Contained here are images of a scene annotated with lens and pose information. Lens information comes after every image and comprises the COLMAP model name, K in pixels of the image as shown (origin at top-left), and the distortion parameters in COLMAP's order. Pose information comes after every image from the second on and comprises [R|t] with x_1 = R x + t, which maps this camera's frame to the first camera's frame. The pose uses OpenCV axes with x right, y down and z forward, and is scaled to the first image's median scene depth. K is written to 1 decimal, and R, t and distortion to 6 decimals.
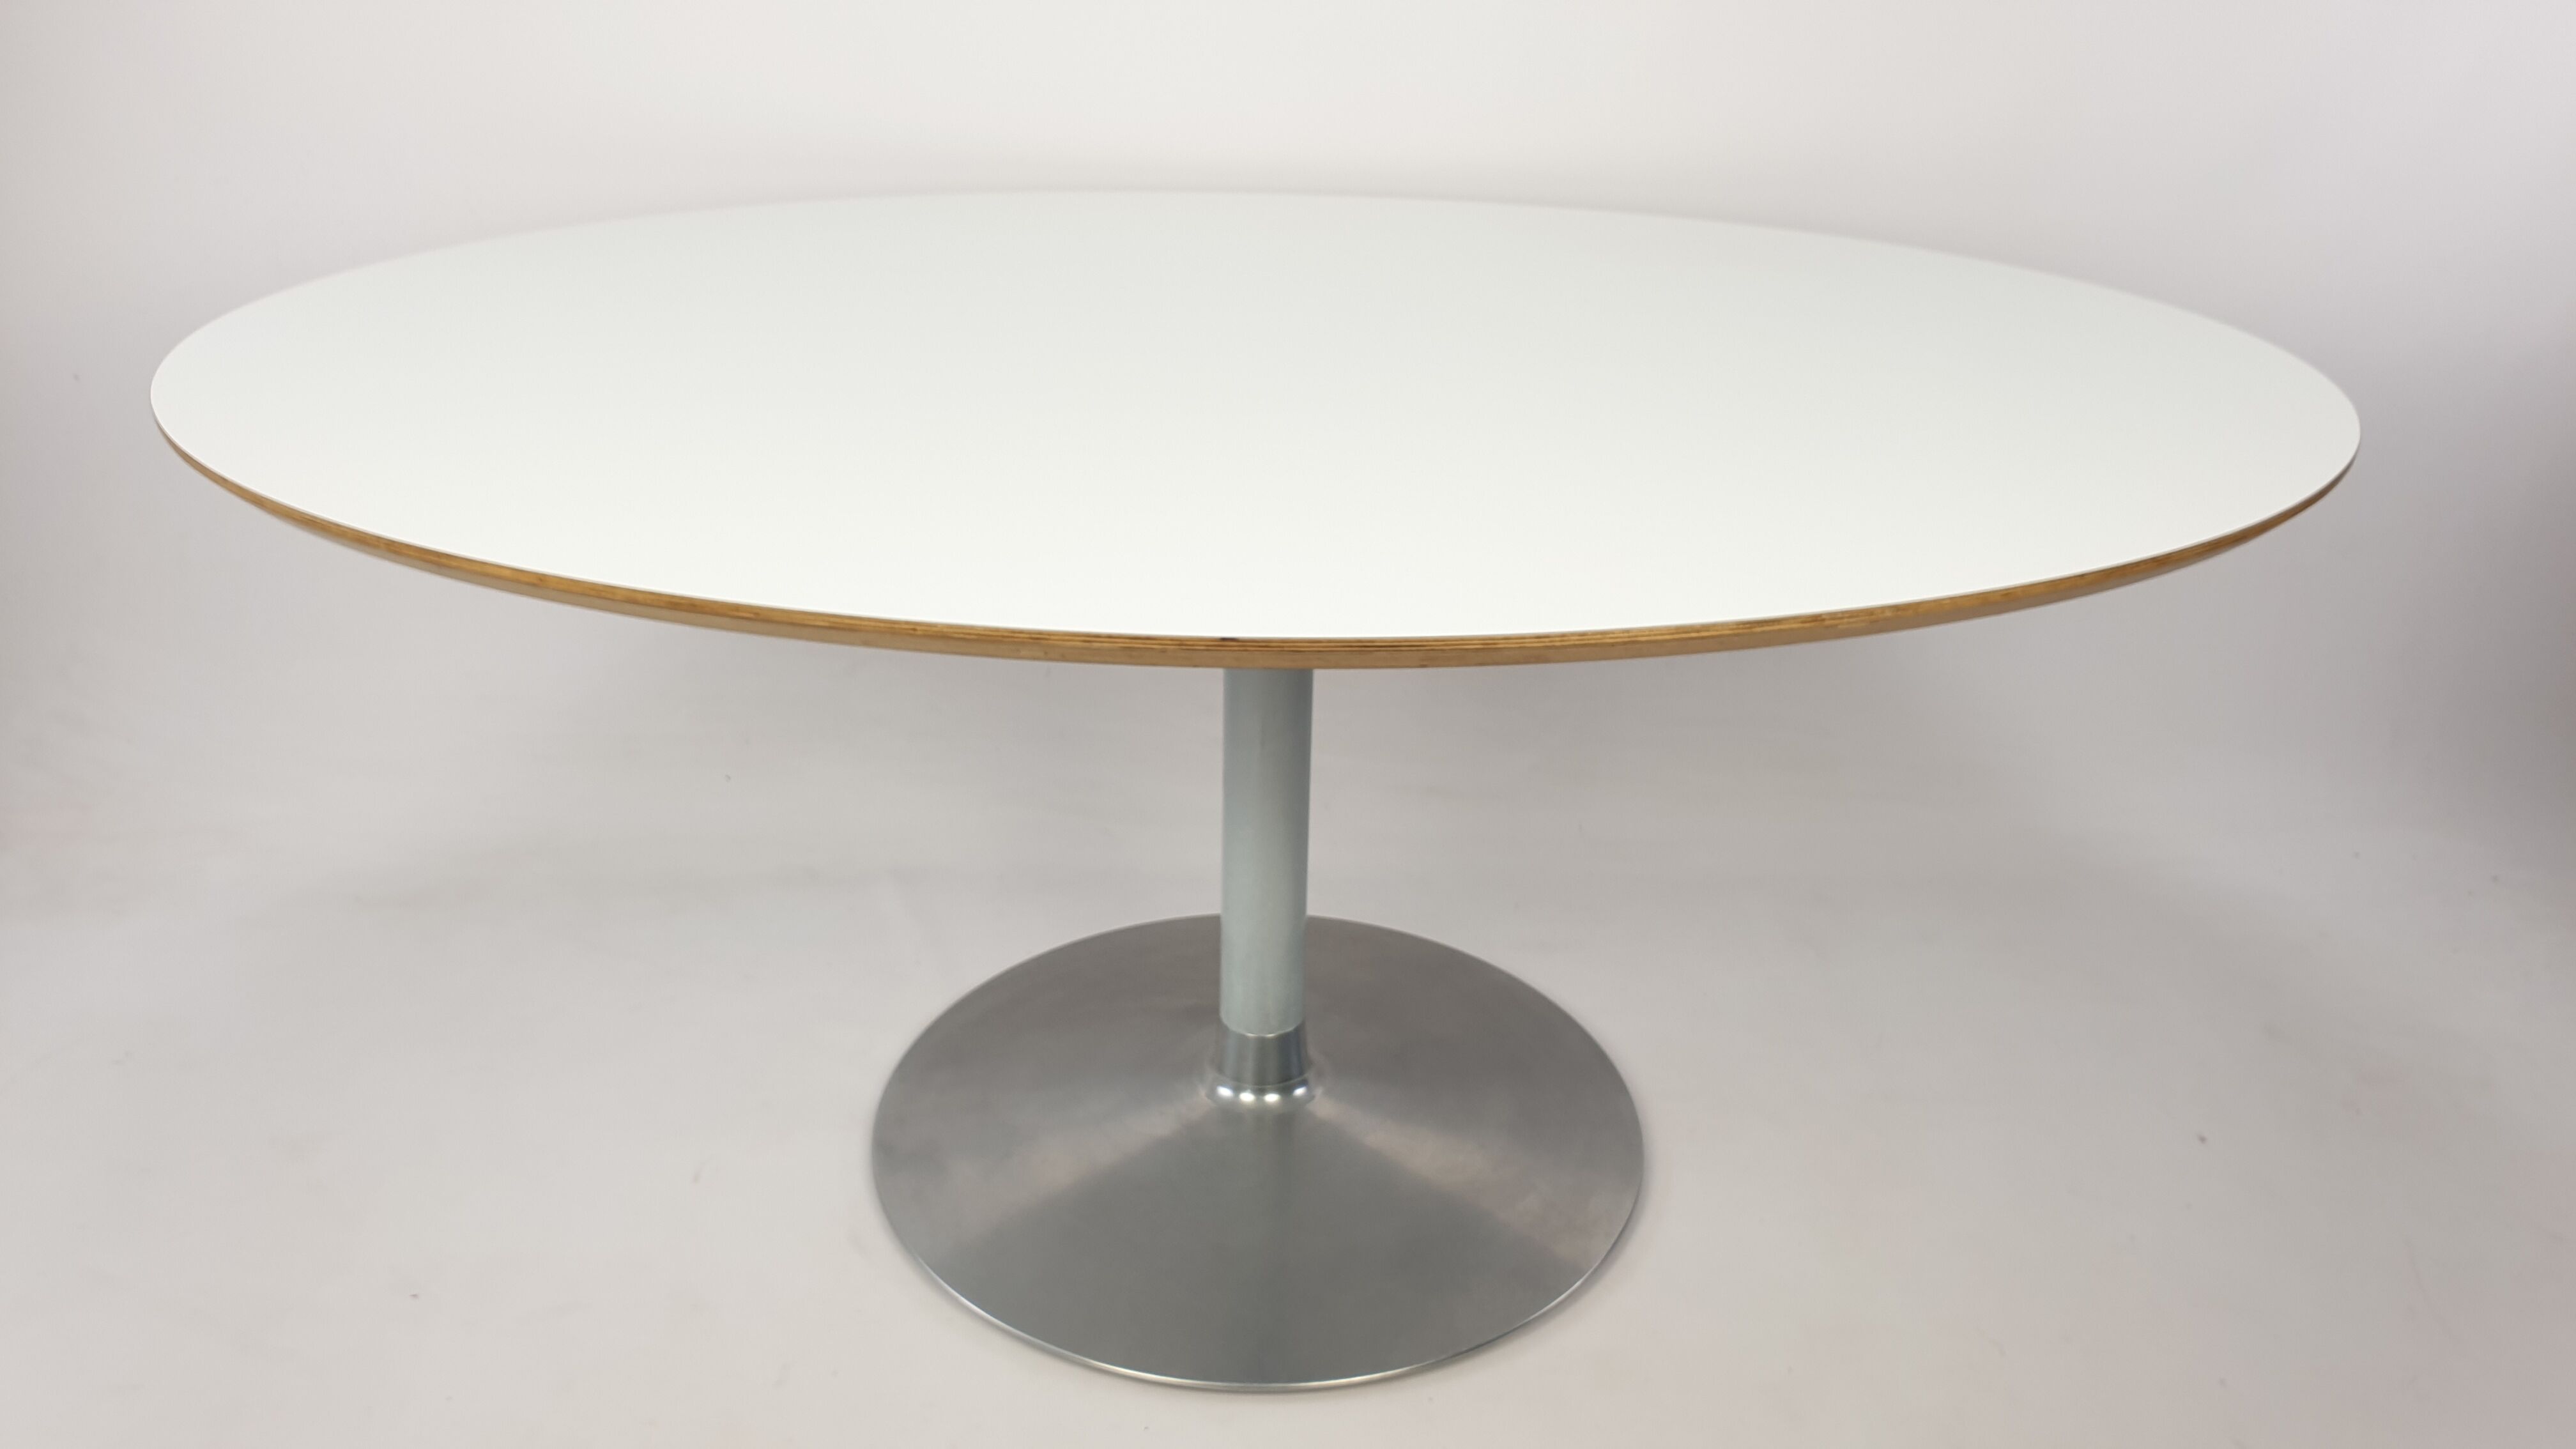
lens RADIAL K [[1947.1, 0, 1291.9], [0, 1947.1, 730.5], [0, 0, 1]] dist [0.001496, -0.002421]
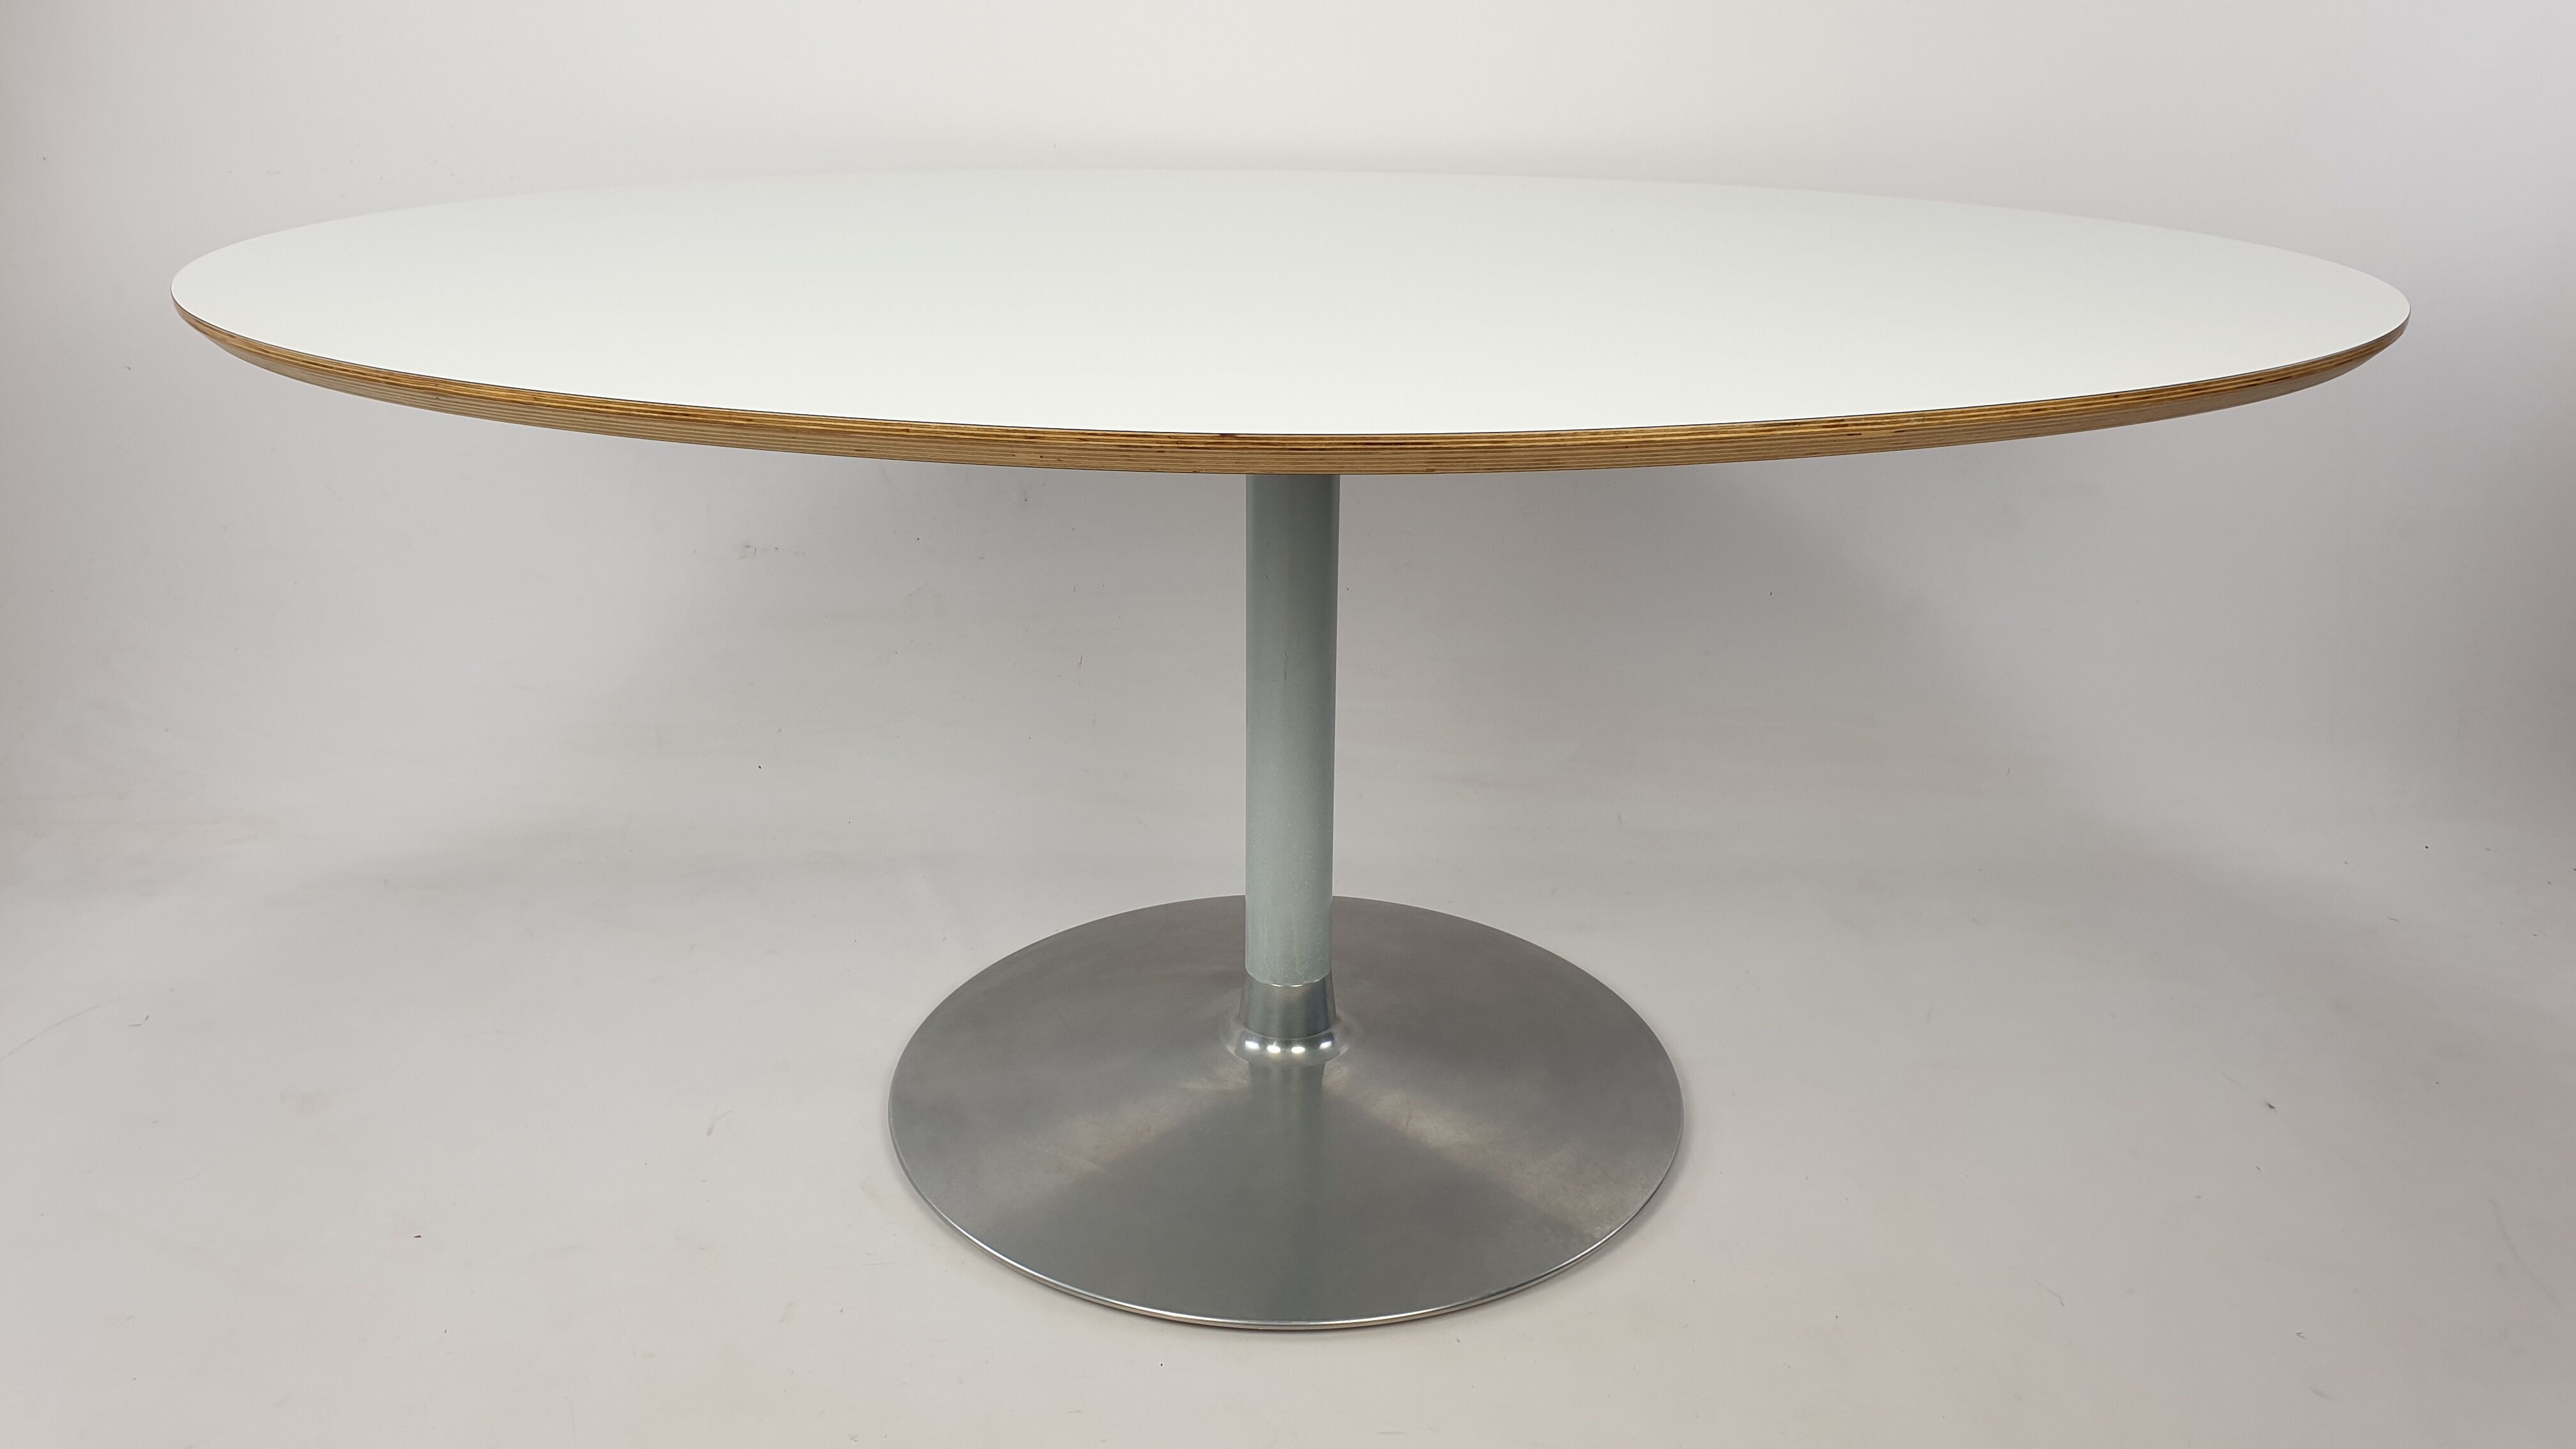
lens RADIAL K [[1933.4, 0, 1288.0], [0, 1933.4, 724.5], [0, 0, 1]] dist [0.007145, -0.003071]
pose [[0.999563, -0.003111, -0.029403, 0.015333], [0.001292, 0.998096, -0.061672, 0.095076], [0.029538, 0.061607, 0.997663, 0.028413]]
